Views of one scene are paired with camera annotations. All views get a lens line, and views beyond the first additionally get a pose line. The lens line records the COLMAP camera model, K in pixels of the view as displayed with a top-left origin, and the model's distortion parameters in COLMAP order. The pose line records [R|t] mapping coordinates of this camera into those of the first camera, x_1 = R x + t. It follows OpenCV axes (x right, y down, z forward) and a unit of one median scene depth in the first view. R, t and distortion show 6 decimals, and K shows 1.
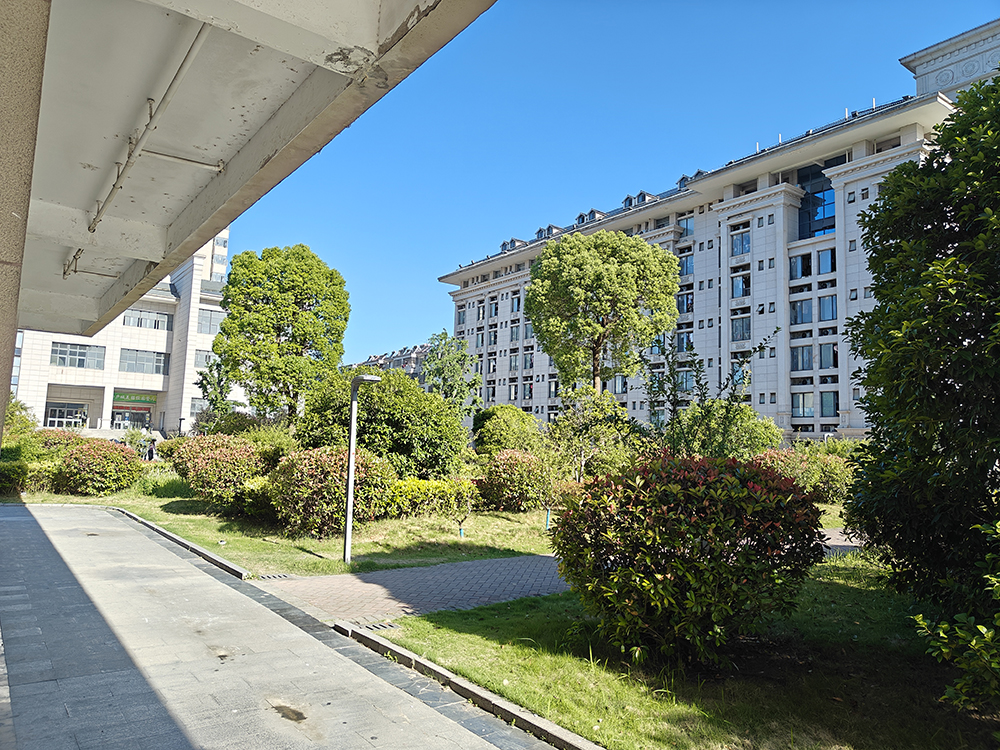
lens RADIAL K [[668.1, 0, 495.1], [0, 668.1, 373.8], [0, 0, 1]] dist [0.000986, -0.002930]
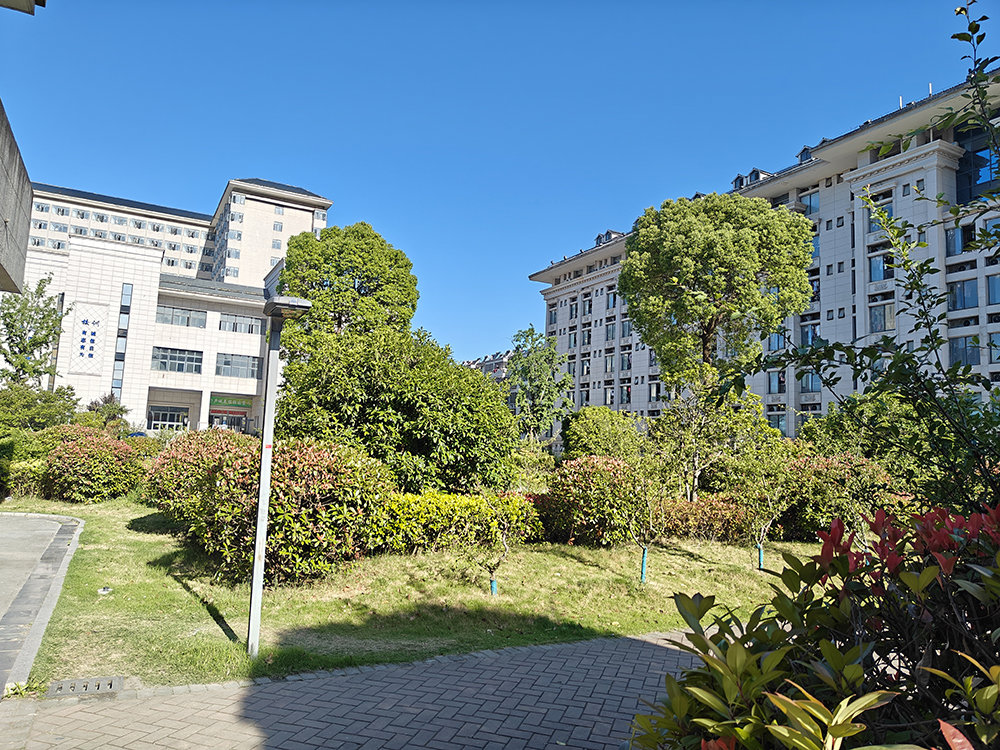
lens RADIAL K [[668.1, 0, 495.1], [0, 668.1, 373.8], [0, 0, 1]] dist [0.000986, -0.002930]
pose [[0.989324, -0.003348, -0.145696, 0.009558], [0.001366, 0.999905, -0.013701, 0.014655], [0.145728, 0.013356, 0.989234, 0.105545]]
